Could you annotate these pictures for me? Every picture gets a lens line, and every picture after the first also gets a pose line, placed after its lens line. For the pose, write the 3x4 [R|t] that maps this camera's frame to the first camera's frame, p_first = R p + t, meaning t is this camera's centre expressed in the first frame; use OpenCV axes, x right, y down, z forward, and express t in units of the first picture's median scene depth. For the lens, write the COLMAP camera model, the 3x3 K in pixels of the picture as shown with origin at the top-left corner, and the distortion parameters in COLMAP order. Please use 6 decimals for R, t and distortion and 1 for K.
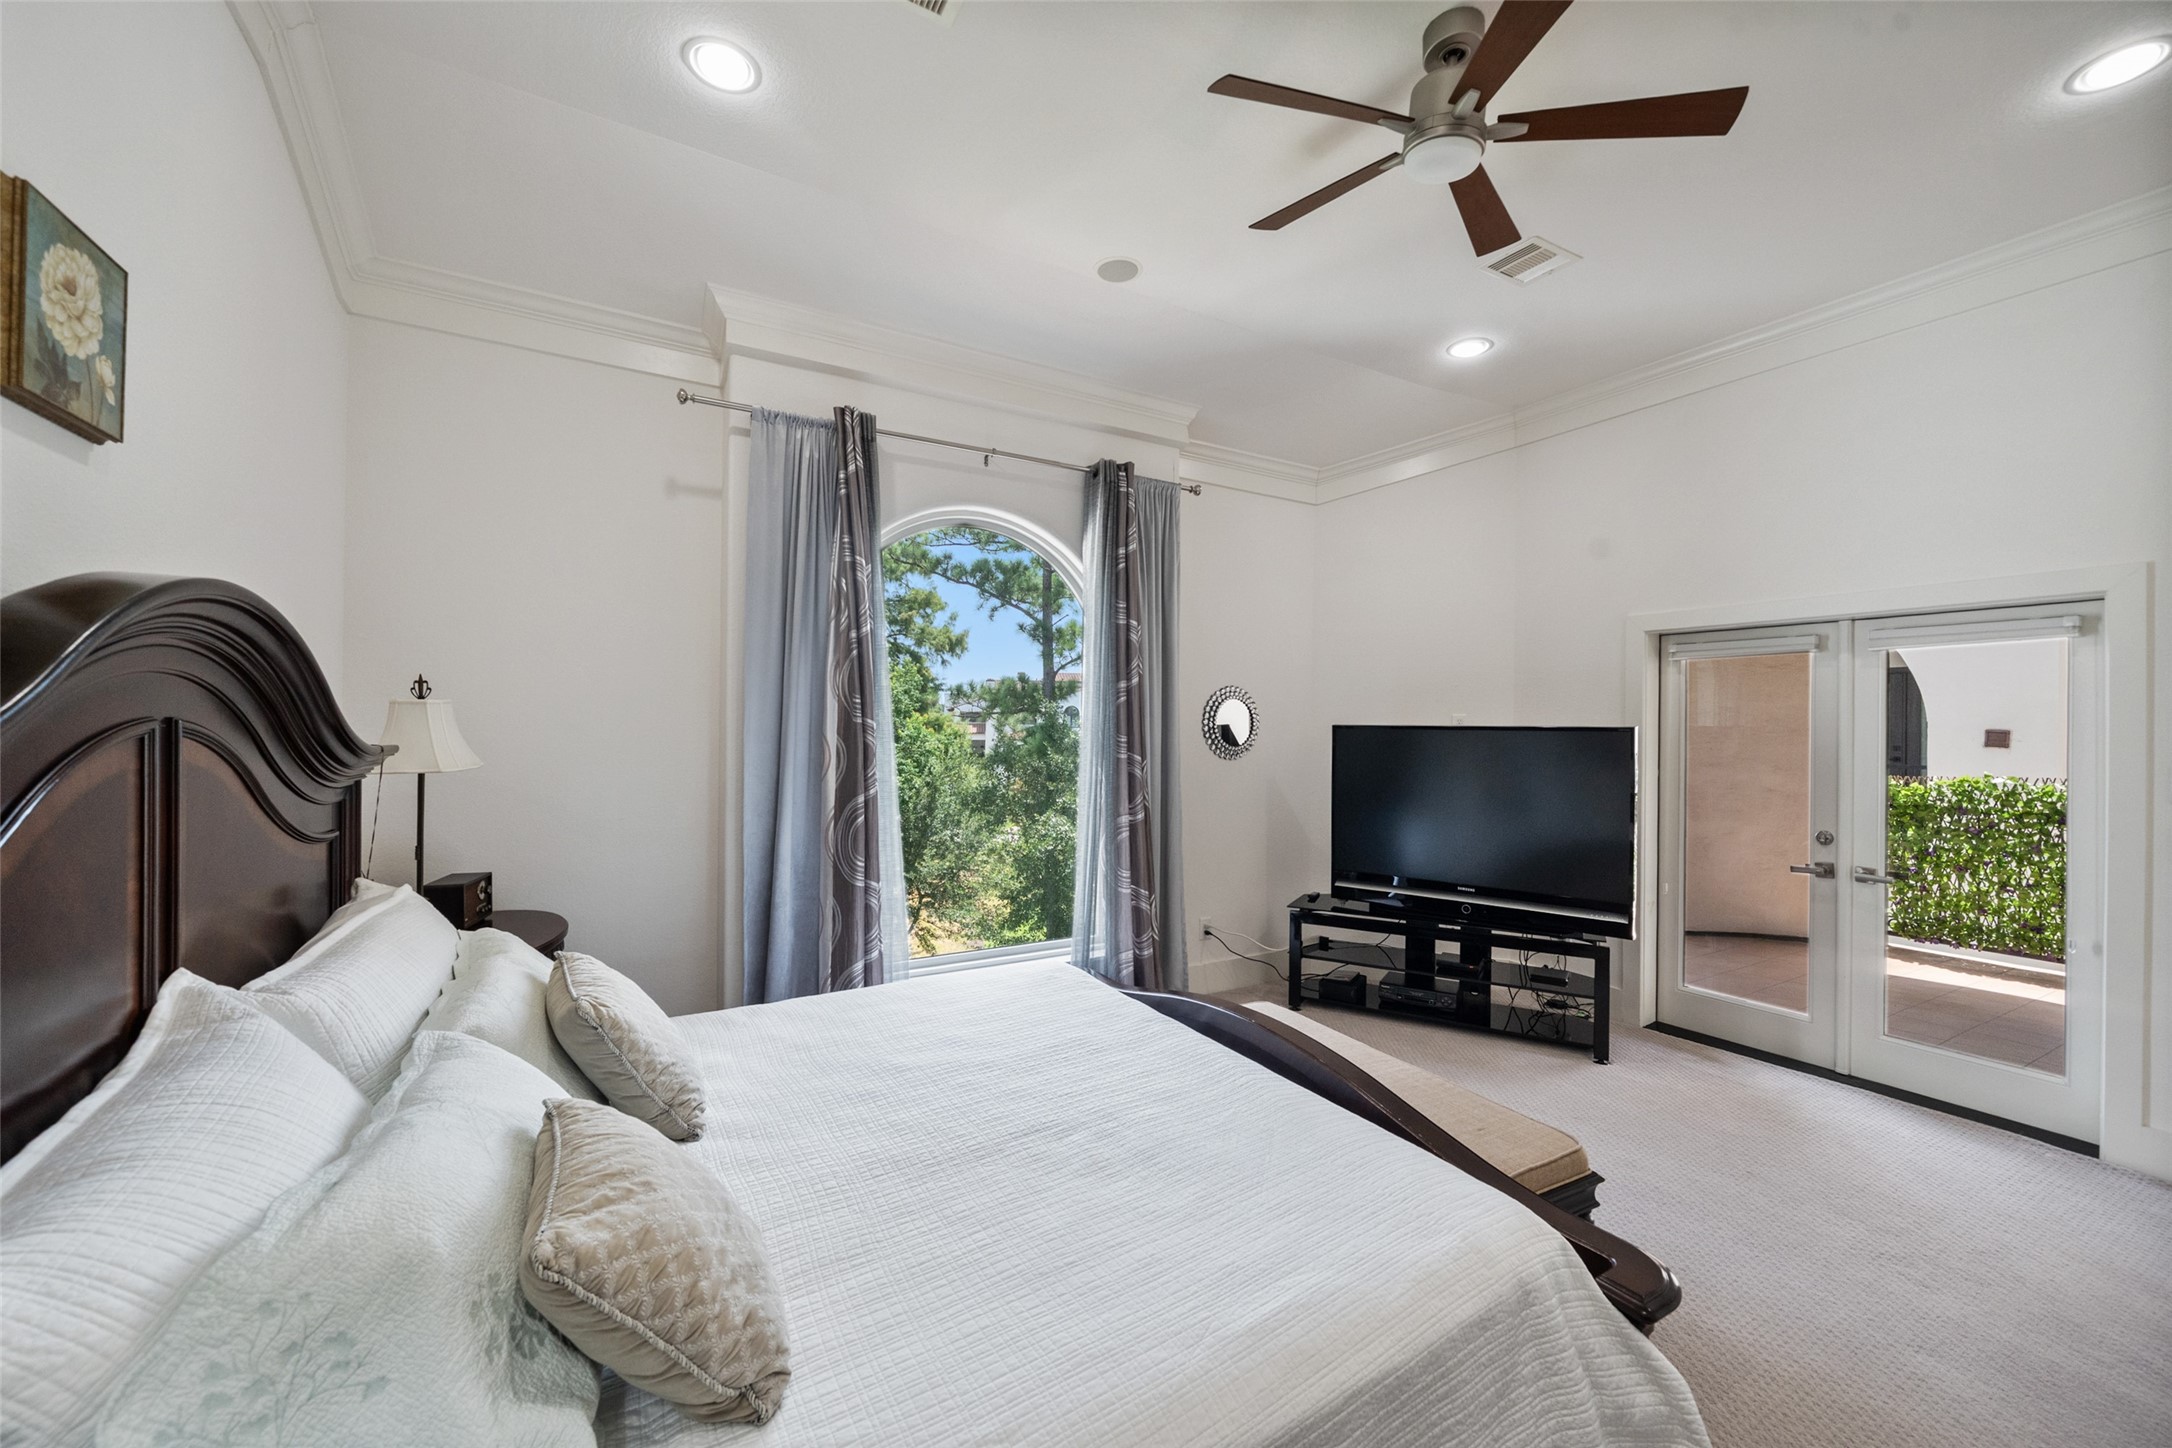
lens RADIAL K [[825.2, 0, 1091.1], [0, 825.2, 725.8], [0, 0, 1]] dist [0.012017, 0.000012]
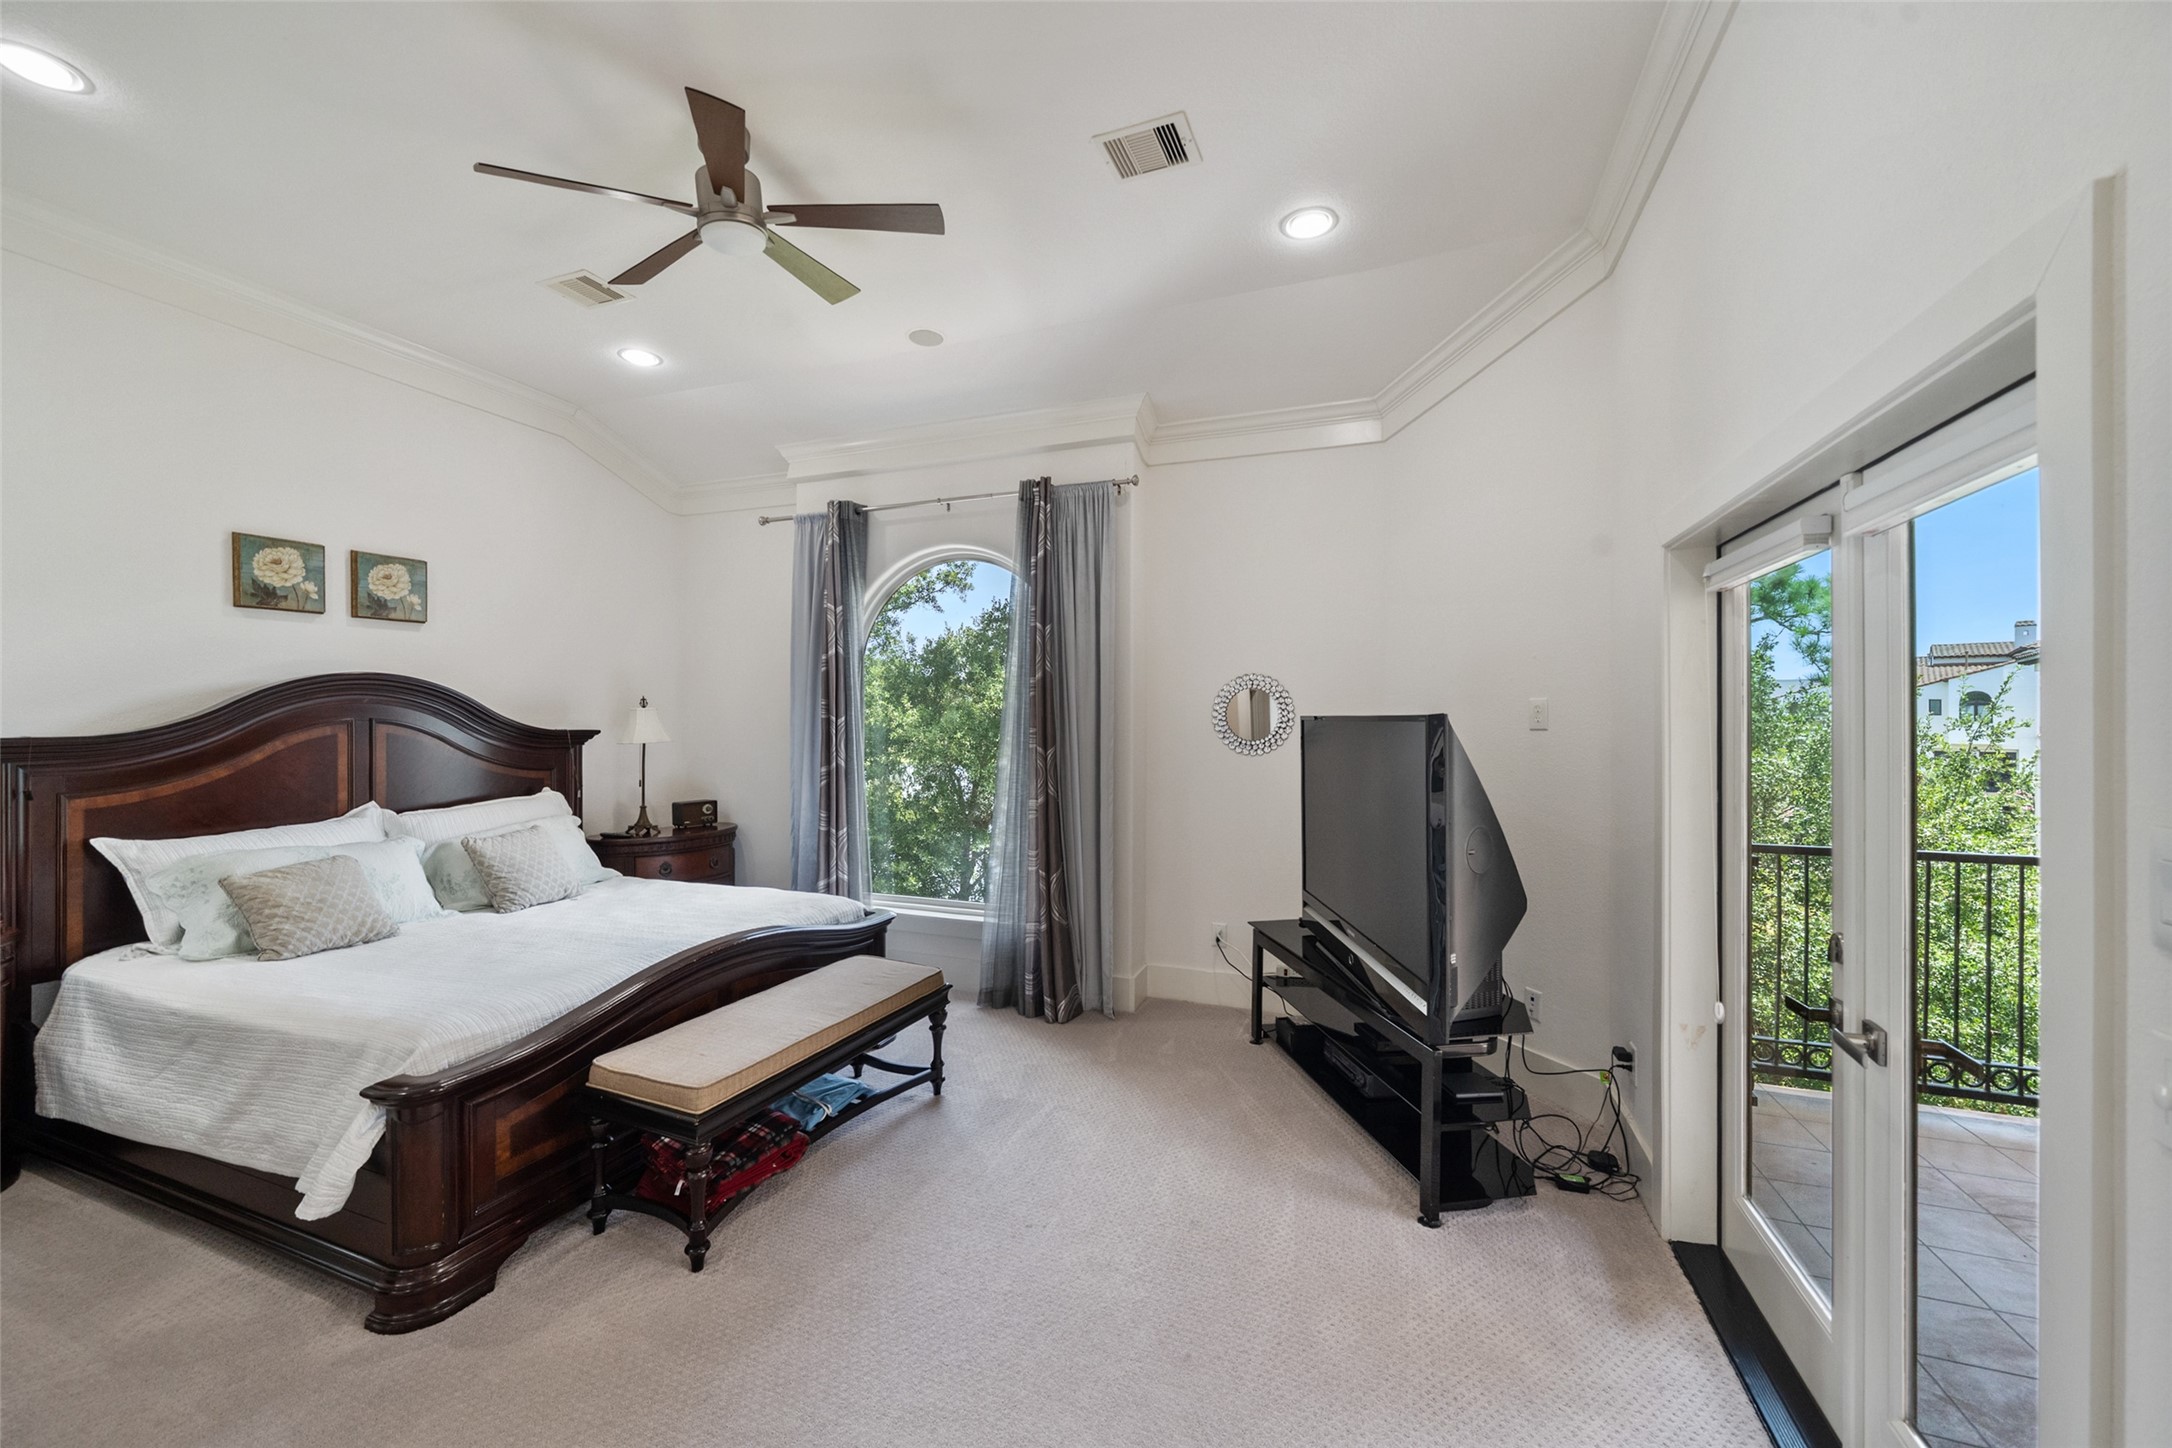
lens RADIAL K [[825.2, 0, 1091.1], [0, 825.2, 725.8], [0, 0, 1]] dist [0.012017, 0.000012]
pose [[0.633012, -0.001204, -0.774141, 0.973040], [0.001483, 0.999999, -0.000343, 0.009644], [0.774141, -0.000931, 0.633013, 0.375873]]
